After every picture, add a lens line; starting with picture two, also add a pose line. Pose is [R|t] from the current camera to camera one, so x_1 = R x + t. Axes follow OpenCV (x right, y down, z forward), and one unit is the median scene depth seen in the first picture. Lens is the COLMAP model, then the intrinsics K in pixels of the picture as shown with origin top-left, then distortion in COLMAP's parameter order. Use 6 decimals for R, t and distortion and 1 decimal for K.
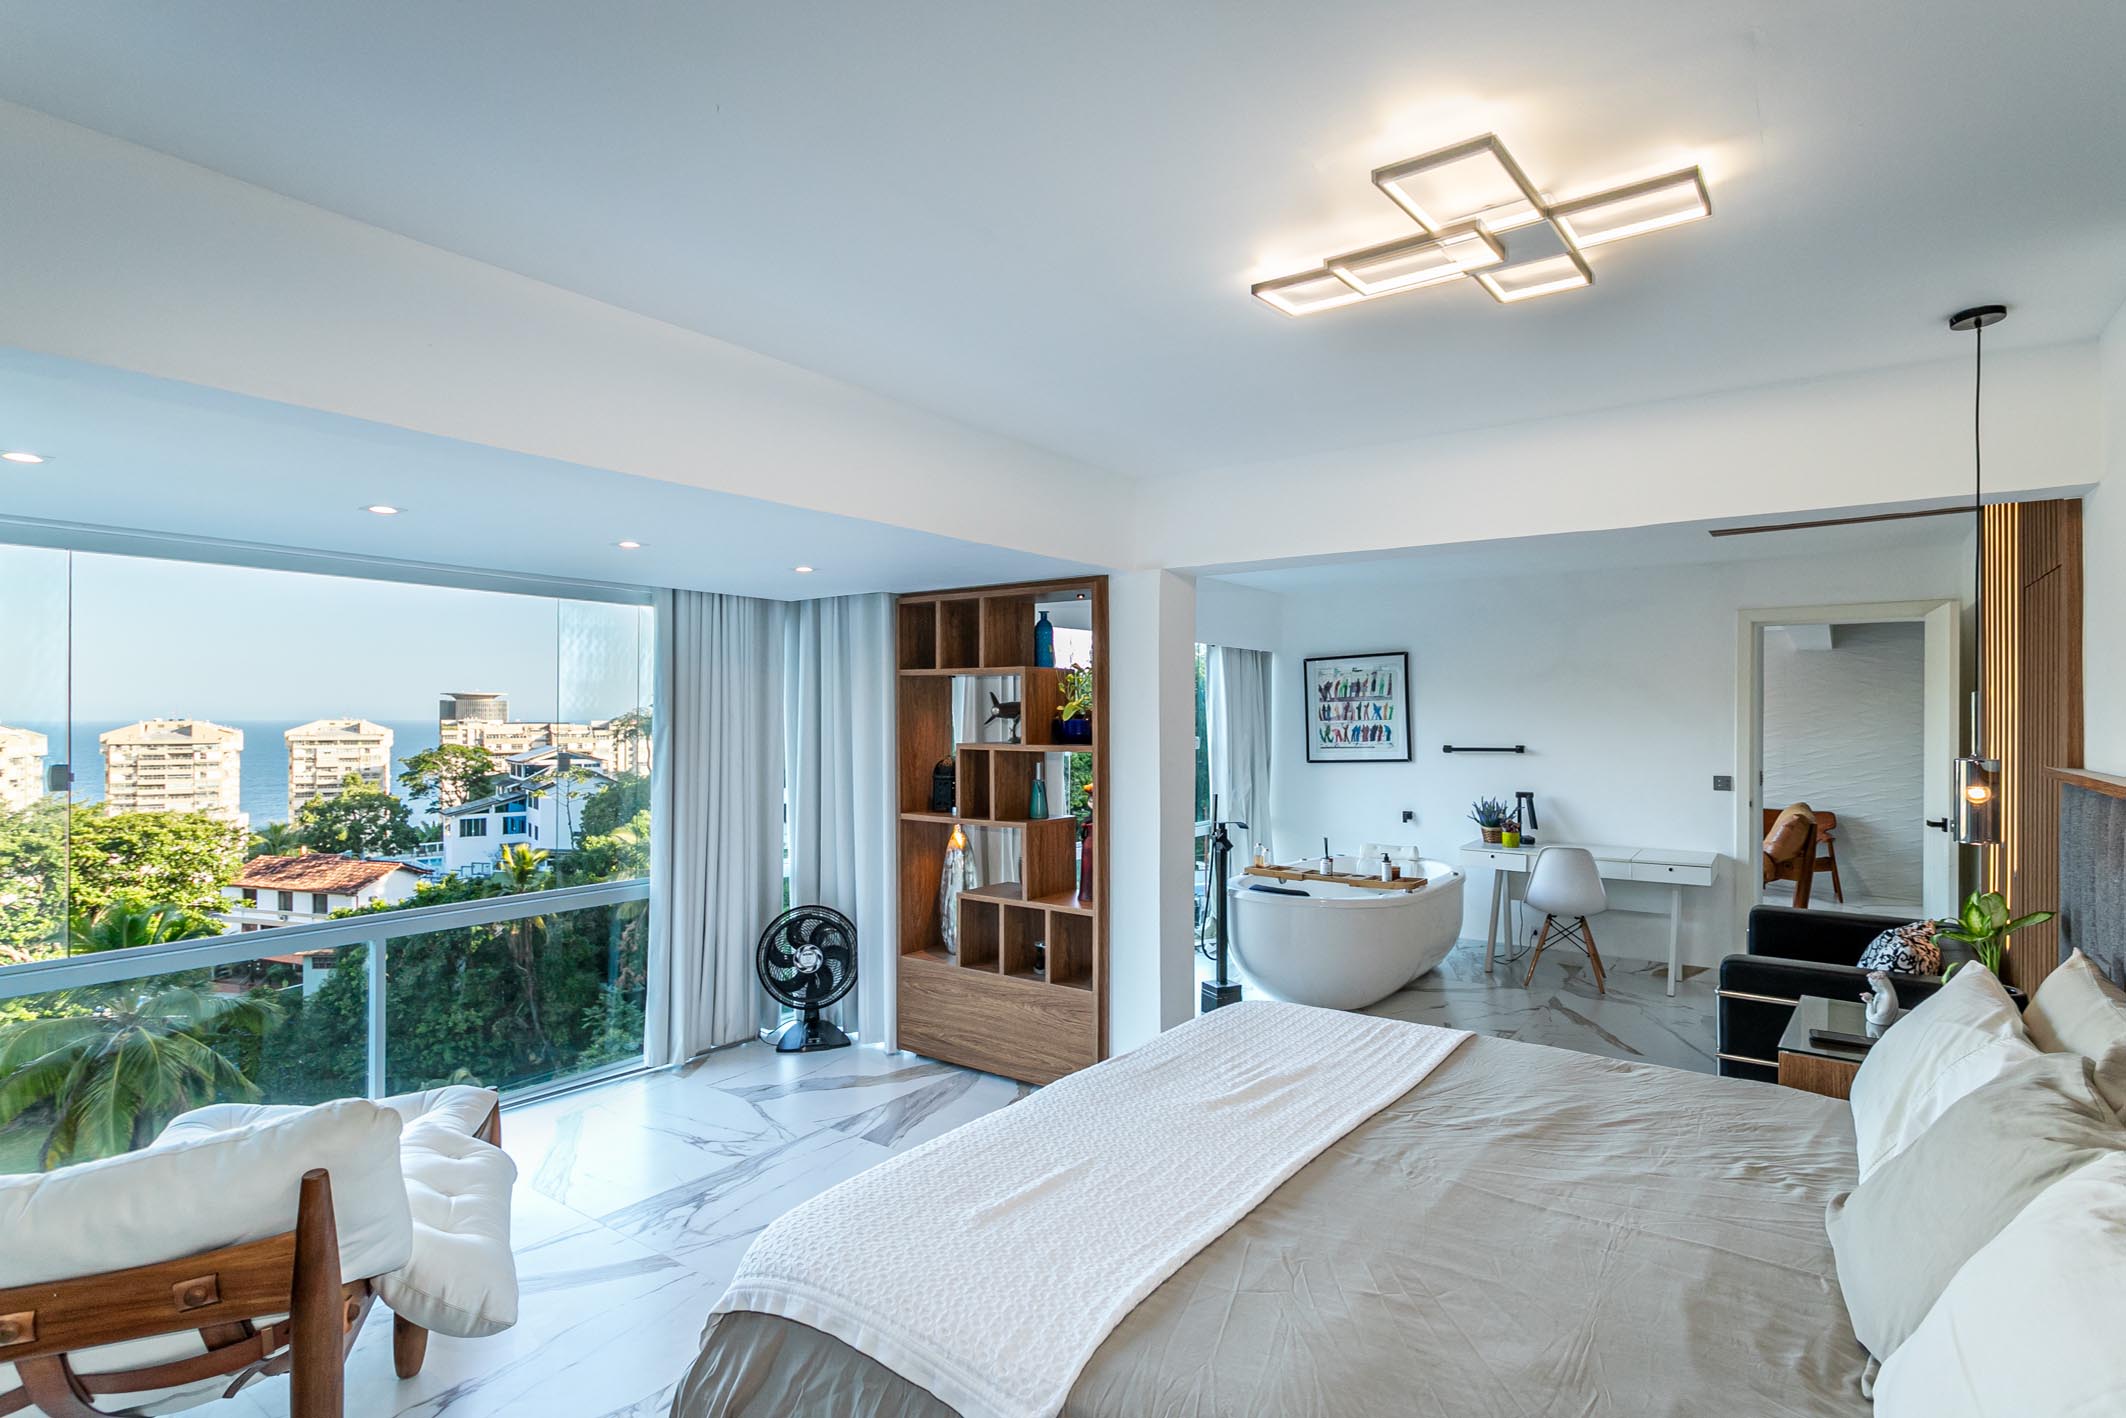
lens RADIAL K [[1062.5, 0, 1069.1], [0, 1062.5, 713.2], [0, 0, 1]] dist [0.001088, 0.001985]
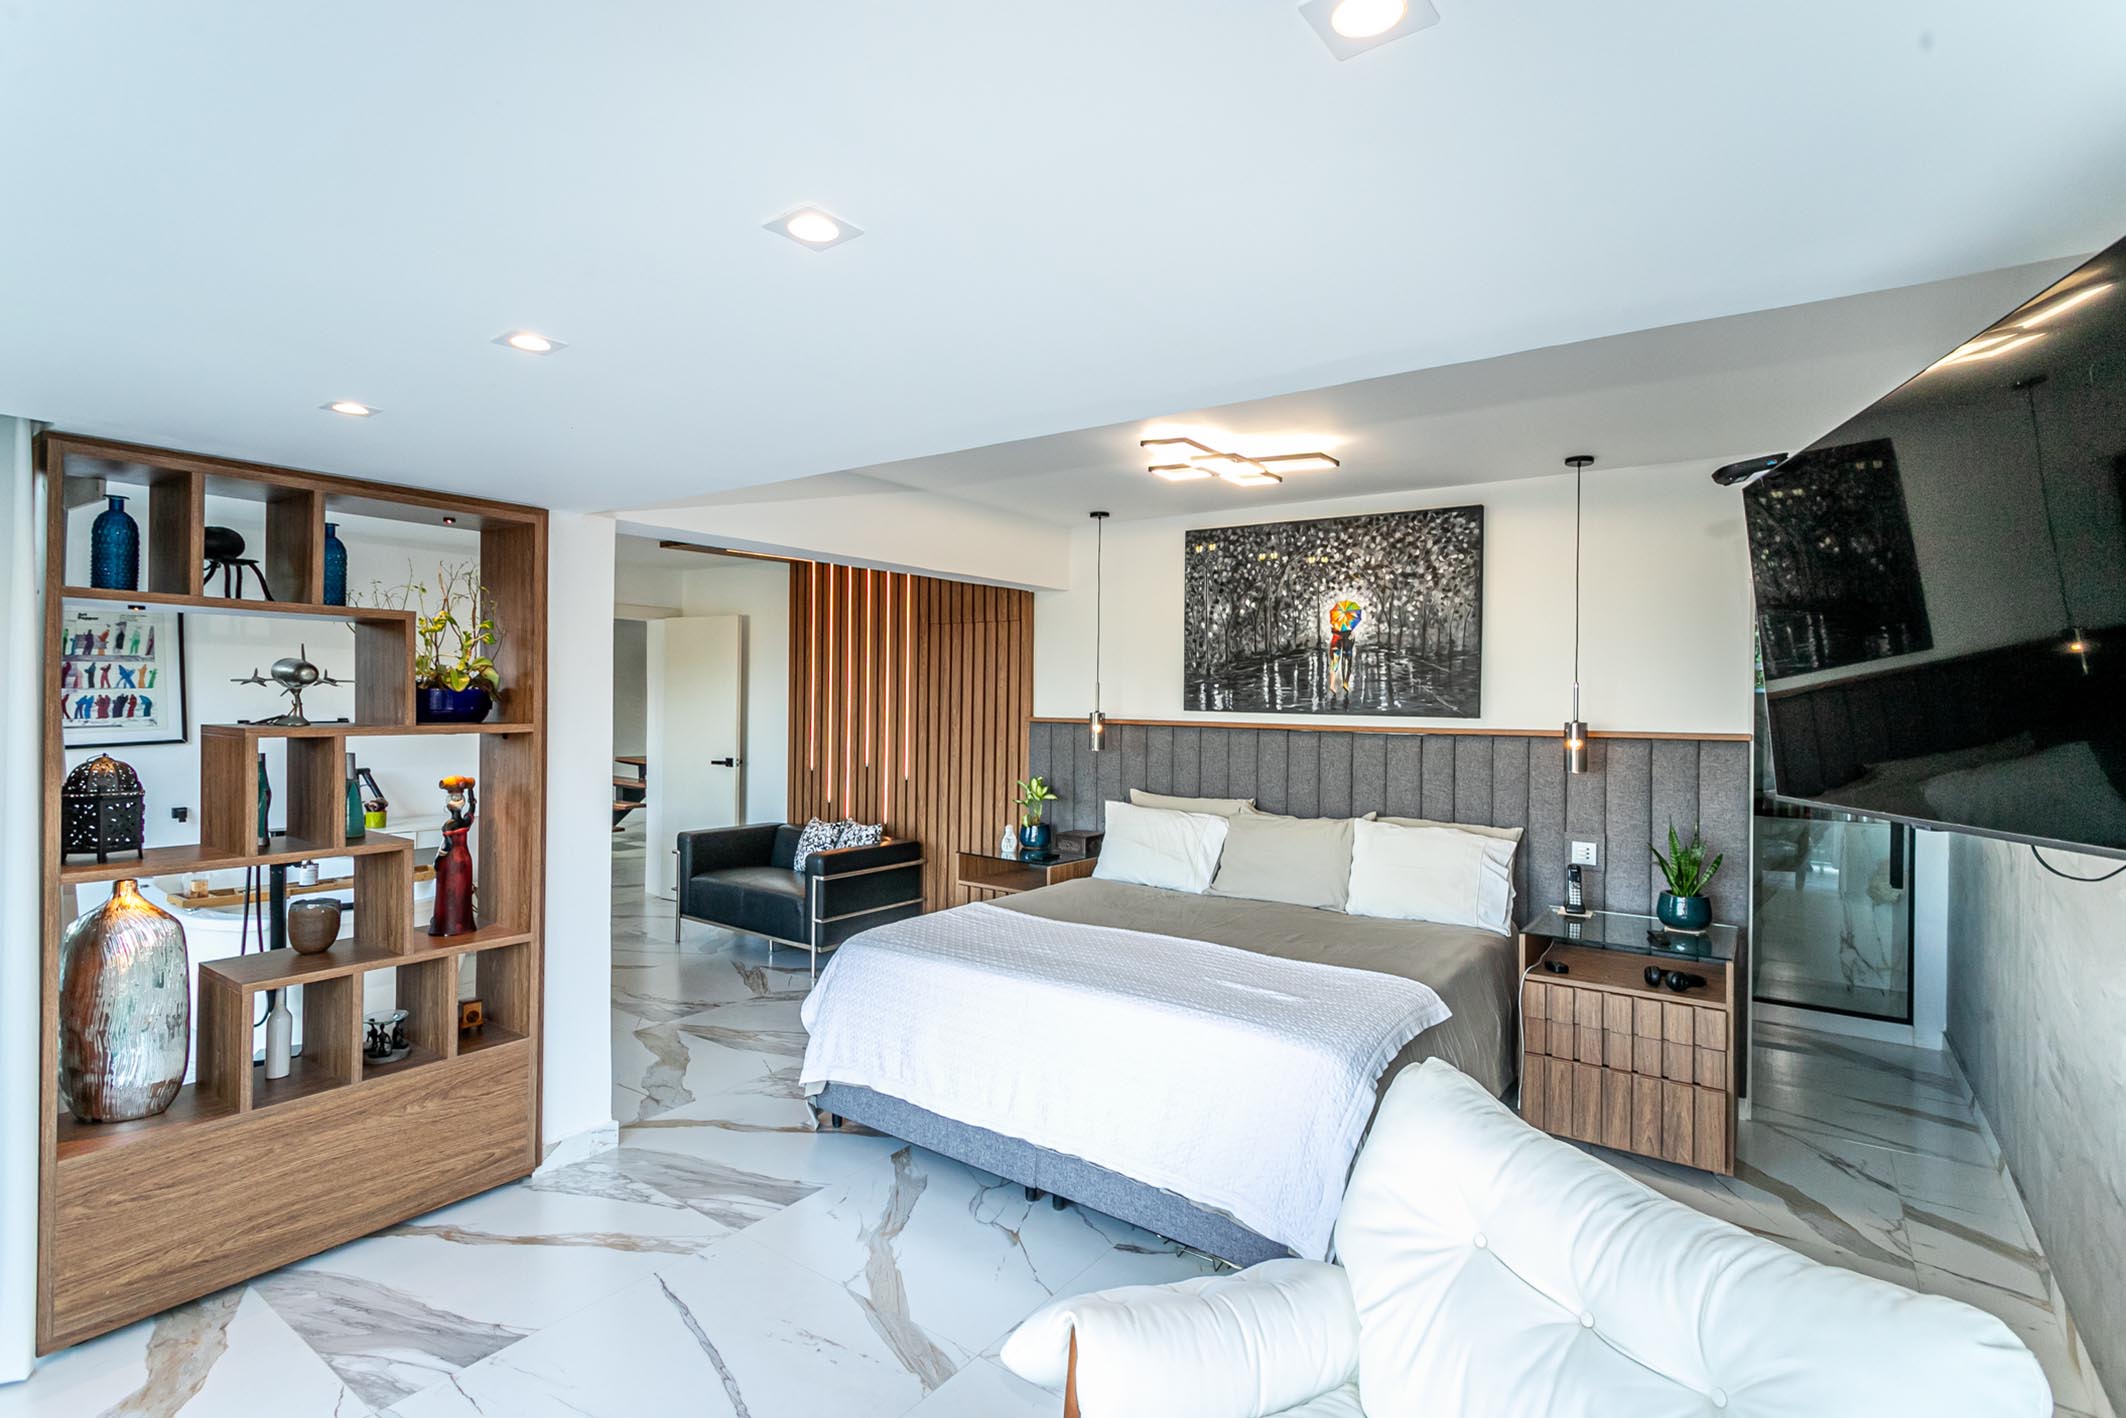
lens RADIAL K [[1016.4, 0, 1065.7], [0, 1016.4, 695.1], [0, 0, 1]] dist [0.001537, 0.002273]
pose [[-0.012143, 0.003512, 0.999920, -0.629642], [-0.012634, 0.999913, -0.003665, 0.008255], [-0.999846, -0.012678, -0.012097, 0.535989]]
